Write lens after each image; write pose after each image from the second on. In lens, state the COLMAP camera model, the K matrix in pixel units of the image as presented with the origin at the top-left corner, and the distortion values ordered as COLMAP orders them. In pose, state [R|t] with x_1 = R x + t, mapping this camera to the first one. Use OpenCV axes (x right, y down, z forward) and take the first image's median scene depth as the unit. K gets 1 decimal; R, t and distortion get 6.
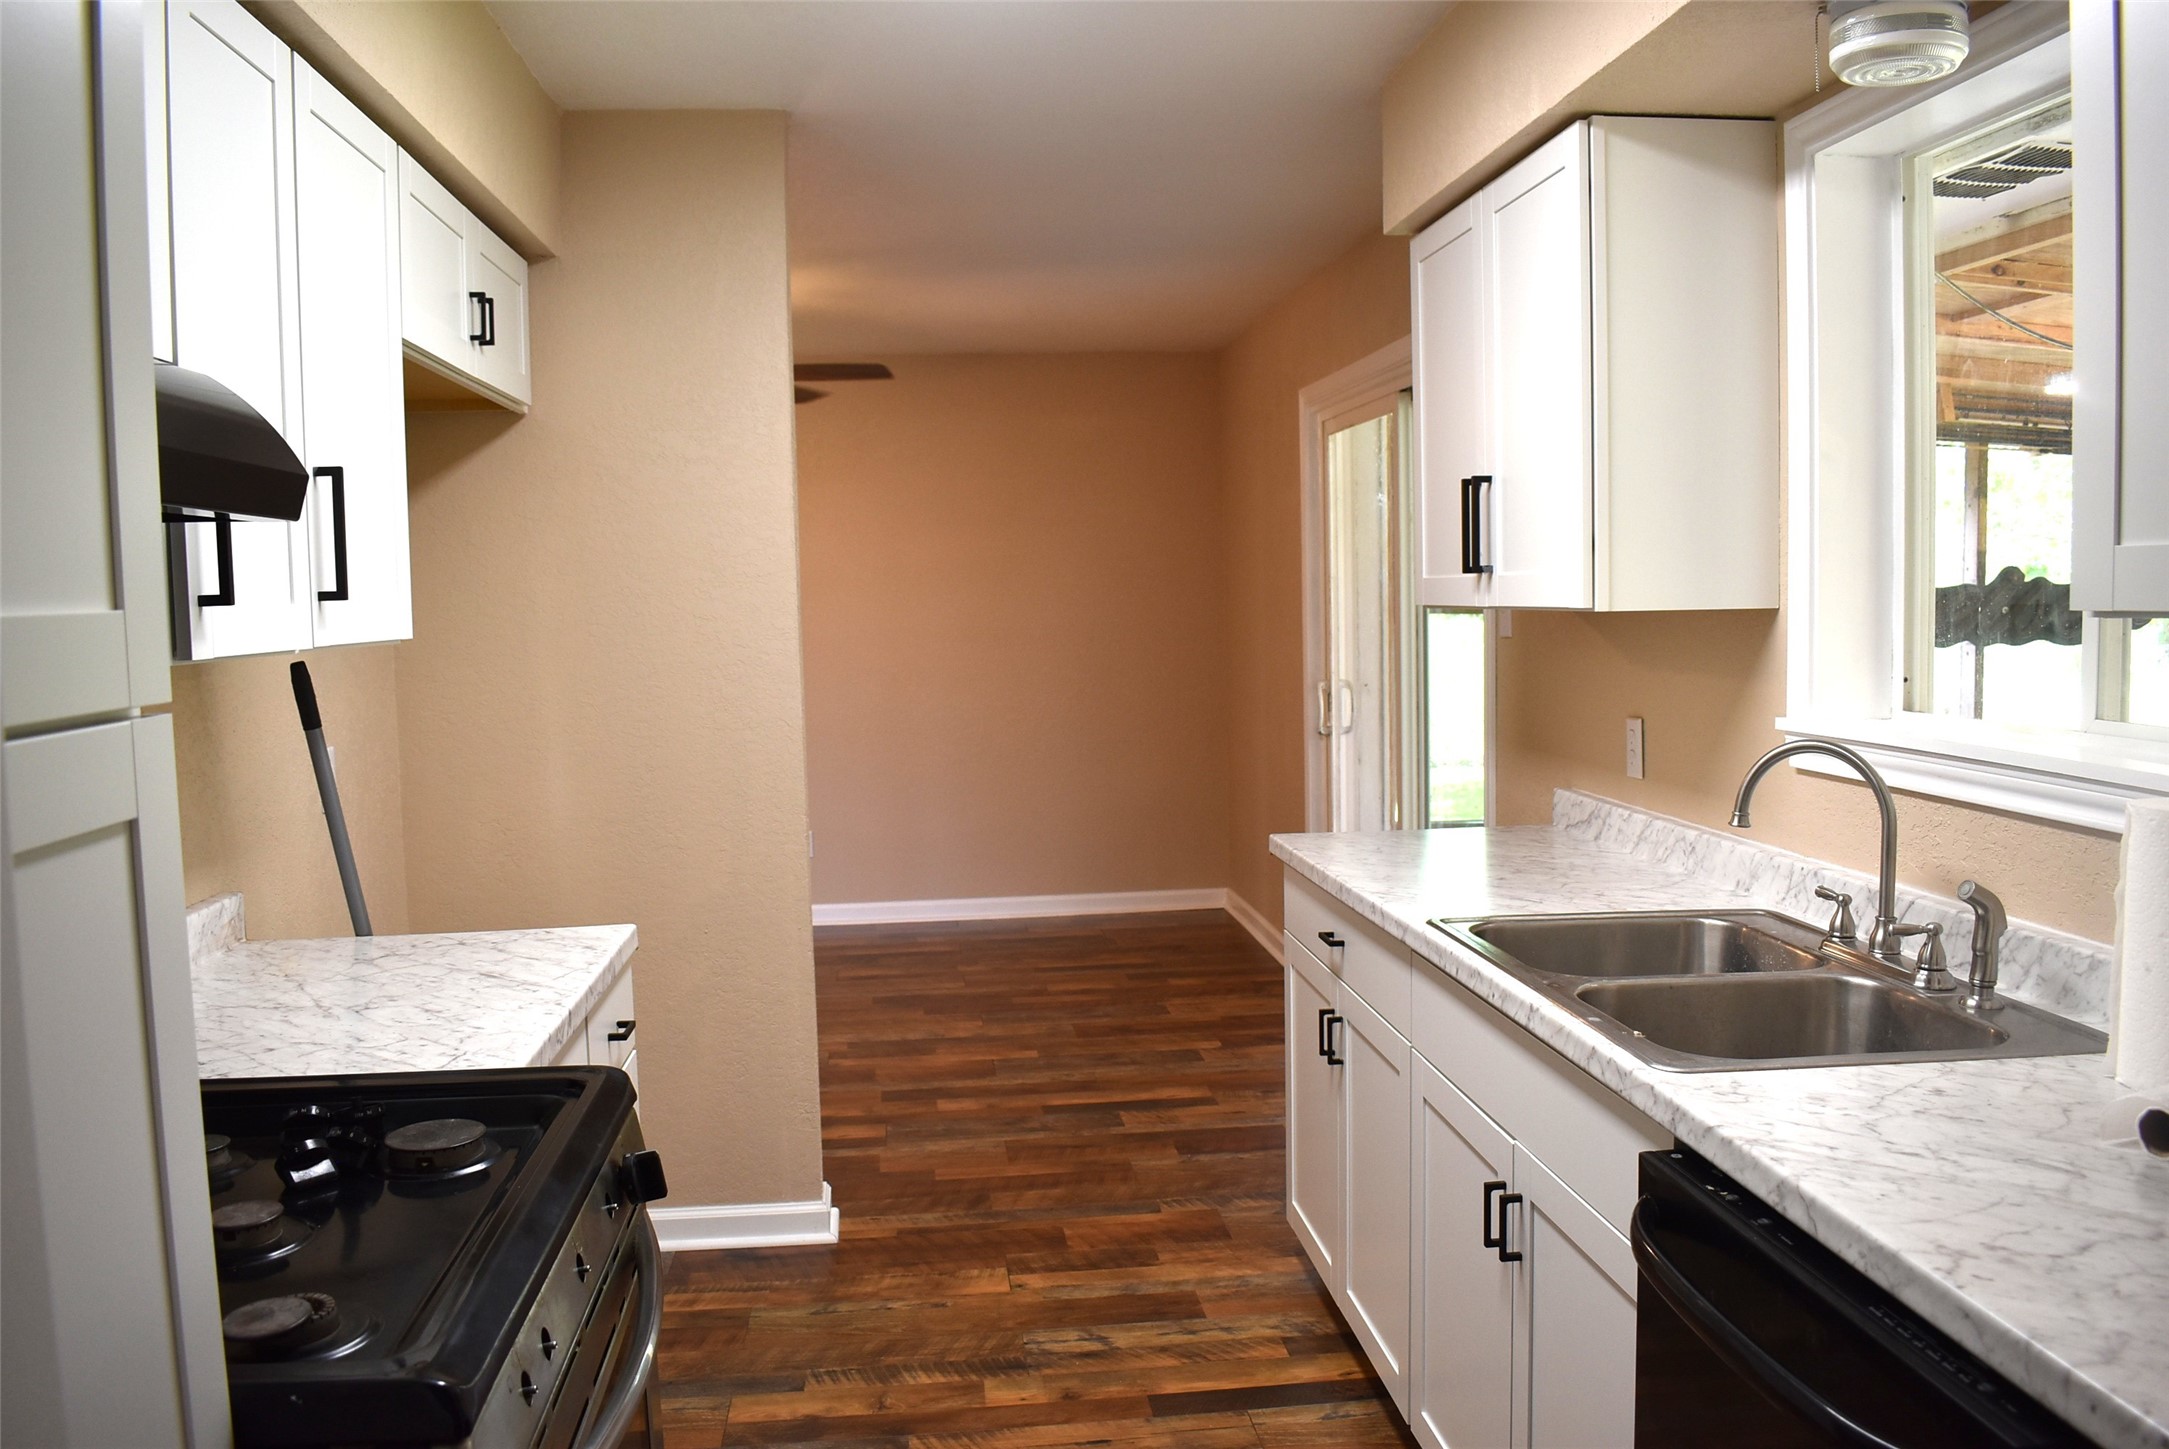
lens RADIAL K [[1703.7, 0, 1084.5], [0, 1703.7, 724.5], [0, 0, 1]] dist [-0.095193, 0.019269]
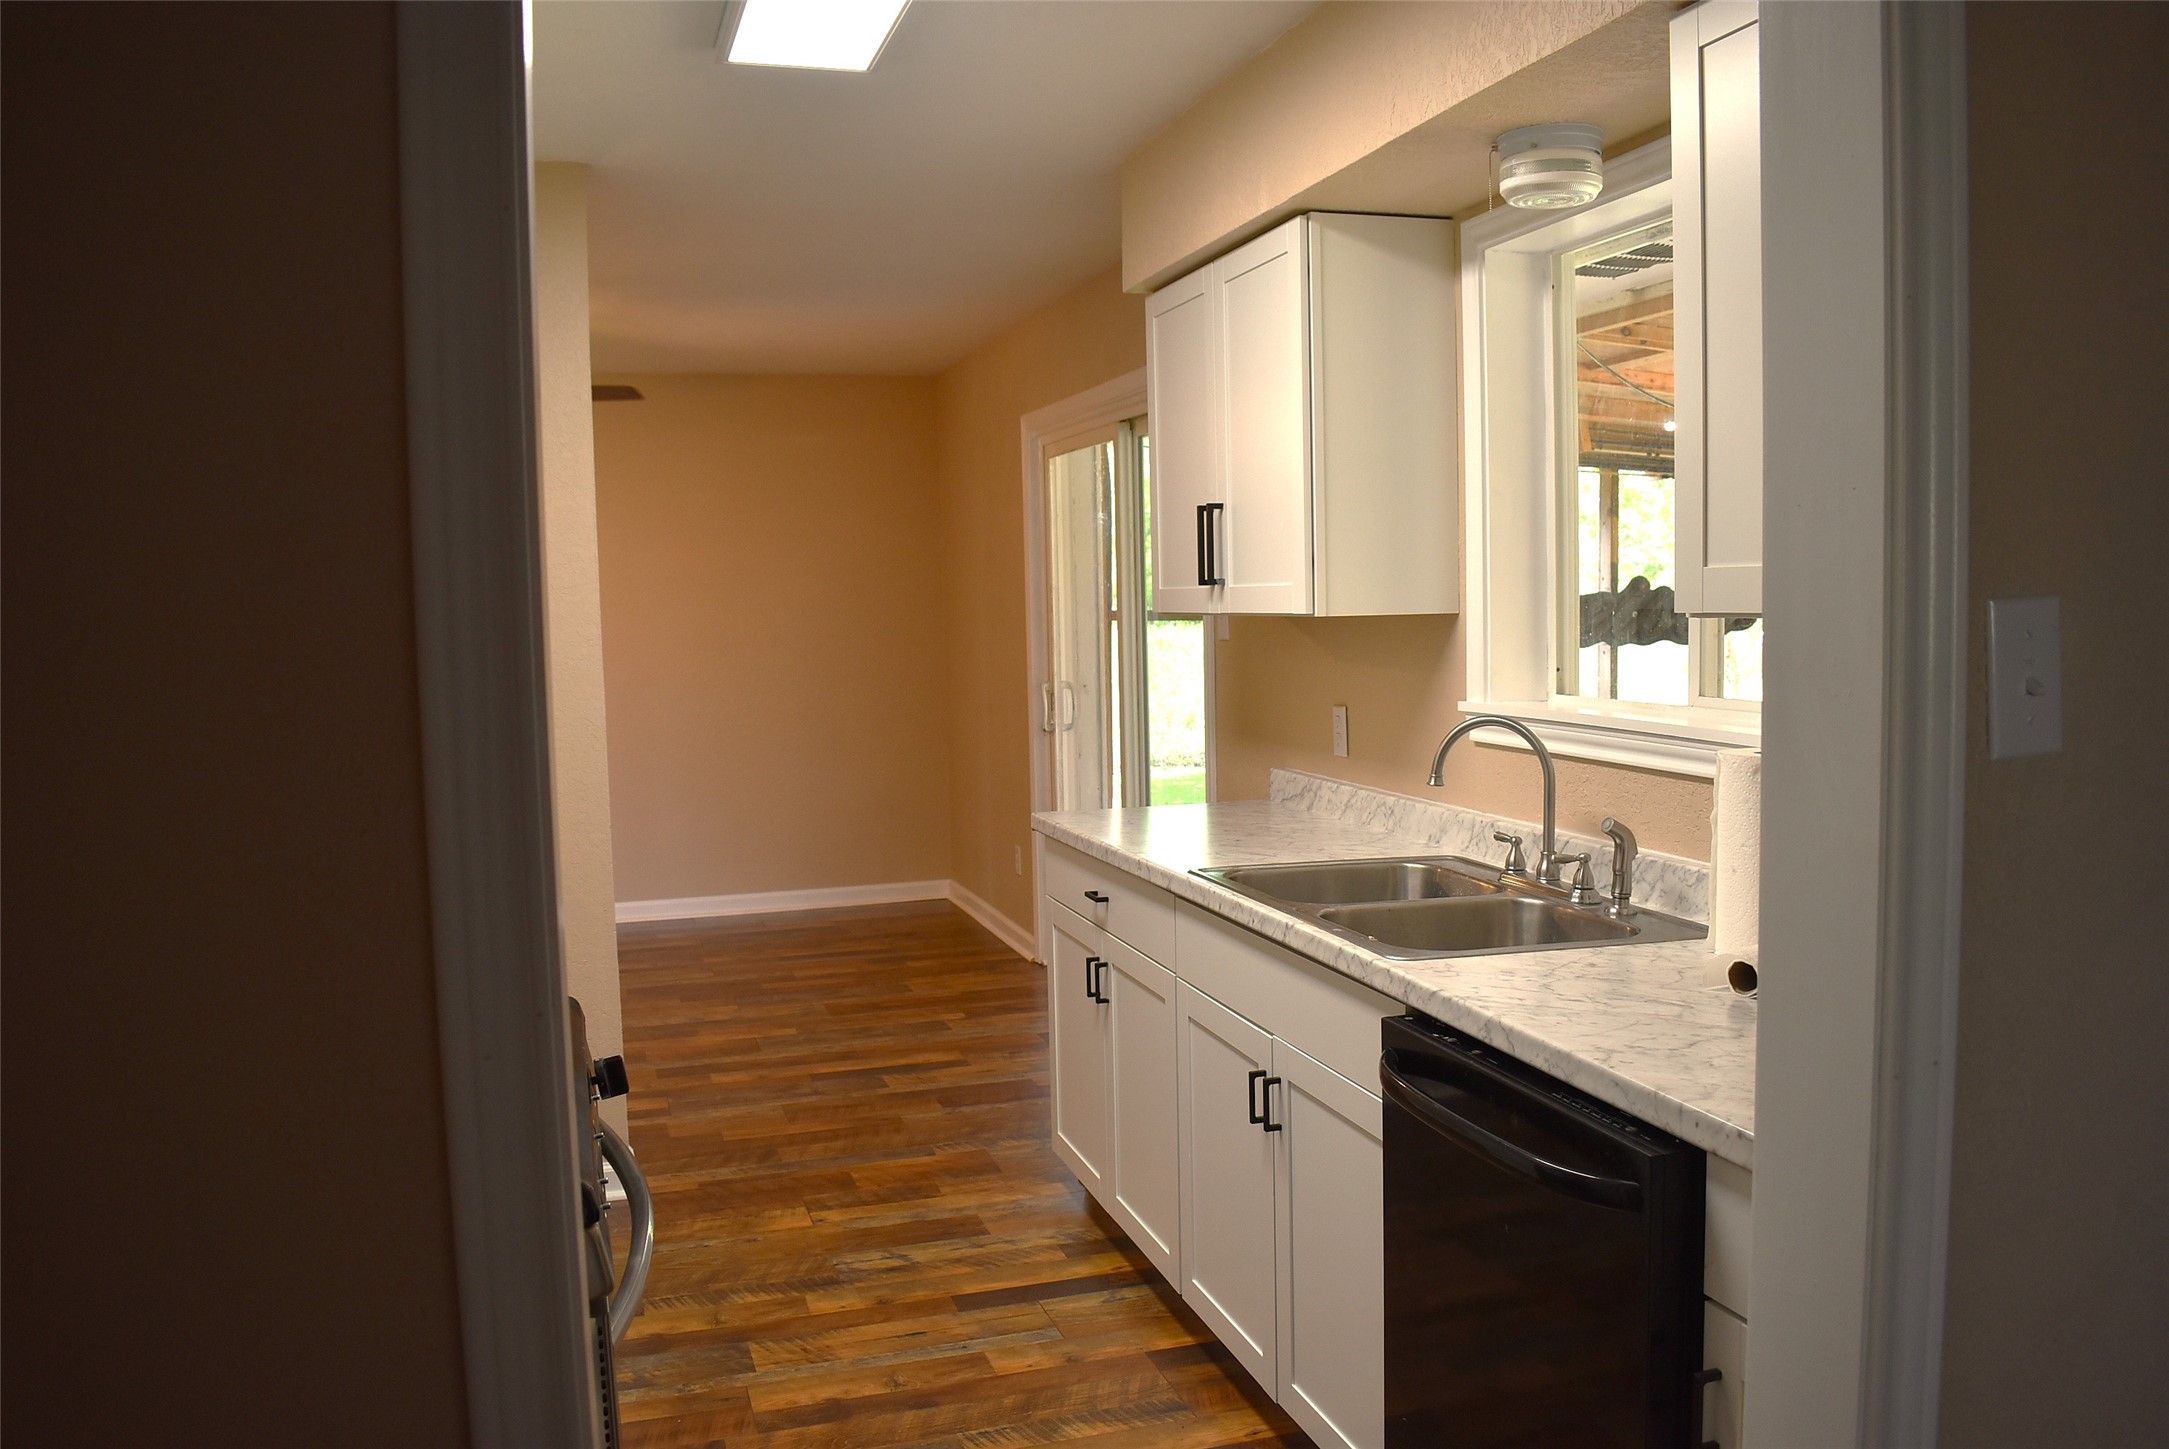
lens RADIAL K [[1703.7, 0, 1084.5], [0, 1703.7, 724.5], [0, 0, 1]] dist [-0.095193, 0.019269]
pose [[0.981831, -0.014564, 0.189197, -0.078923], [0.015580, 0.999871, -0.003881, 0.011186], [-0.189116, 0.006758, 0.981931, -0.146061]]
